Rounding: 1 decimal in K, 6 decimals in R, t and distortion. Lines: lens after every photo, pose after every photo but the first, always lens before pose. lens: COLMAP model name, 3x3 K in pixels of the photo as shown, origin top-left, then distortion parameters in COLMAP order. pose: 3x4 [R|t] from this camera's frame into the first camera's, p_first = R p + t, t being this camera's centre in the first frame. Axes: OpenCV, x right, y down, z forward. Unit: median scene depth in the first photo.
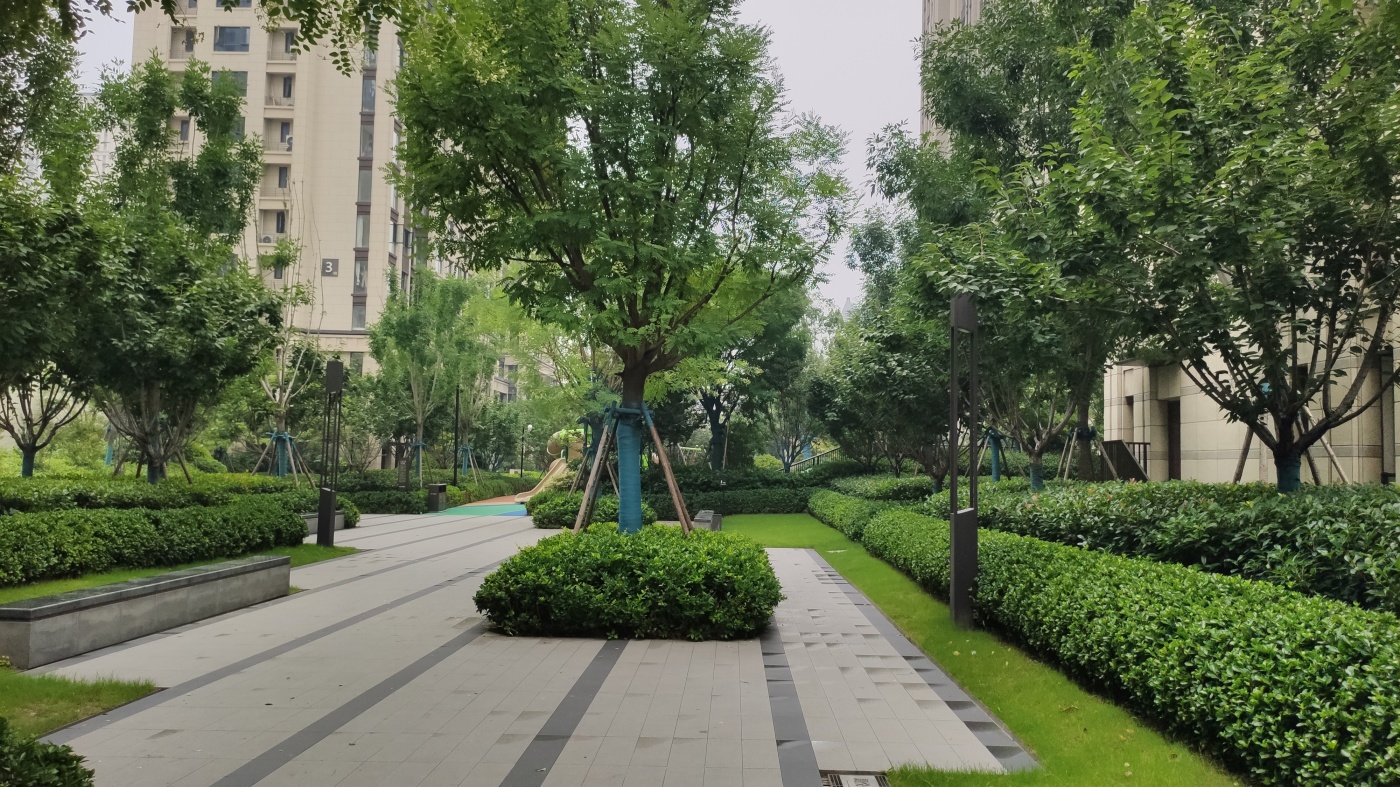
lens RADIAL K [[1071.7, 0, 700.0], [0, 1071.7, 393.5], [0, 0, 1]] dist [-0.007039, -0.008449]
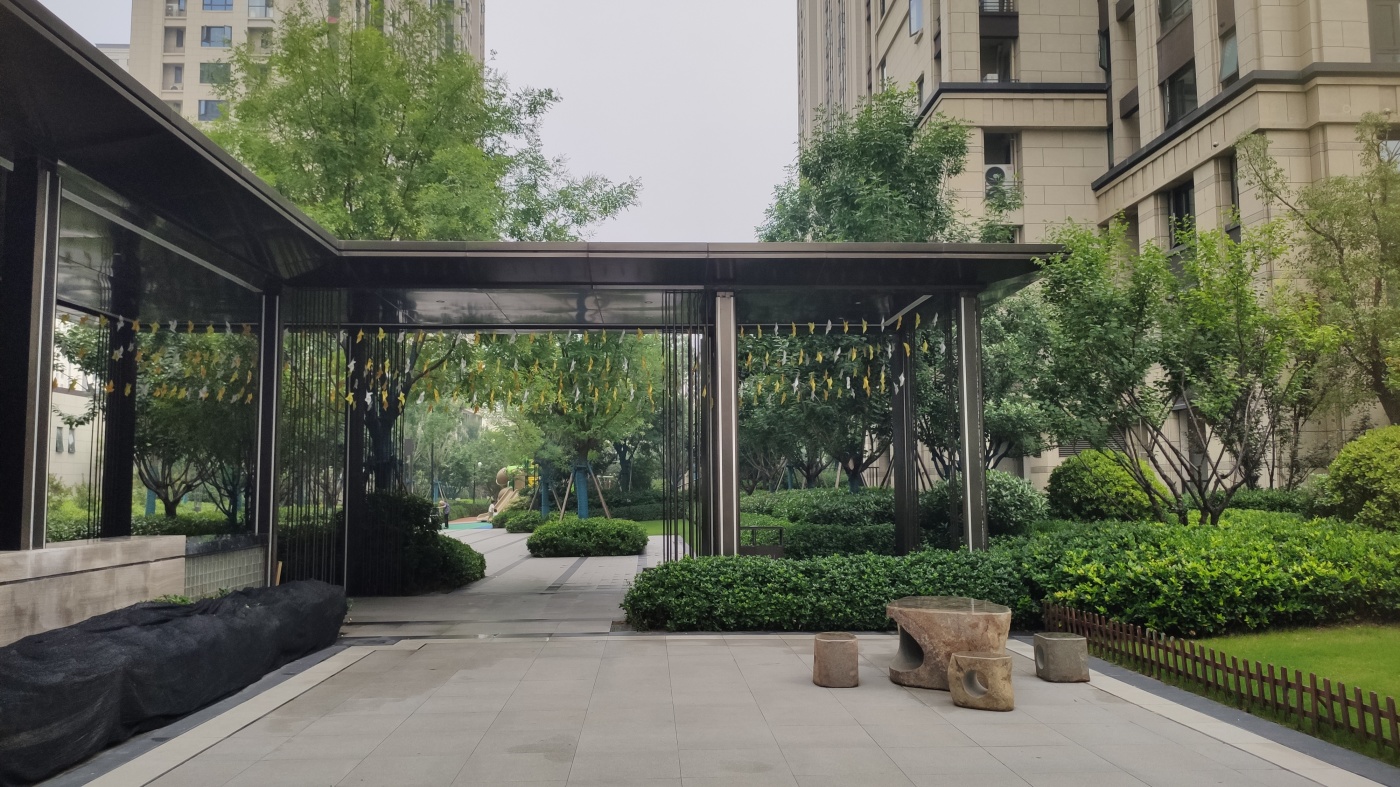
lens RADIAL K [[1071.7, 0, 700.0], [0, 1071.7, 393.5], [0, 0, 1]] dist [-0.007039, -0.008449]
pose [[0.996172, -0.025655, 0.083562, -0.000906], [0.027406, 0.999427, -0.019880, -0.031437], [-0.083004, 0.022094, 0.996304, -0.469078]]
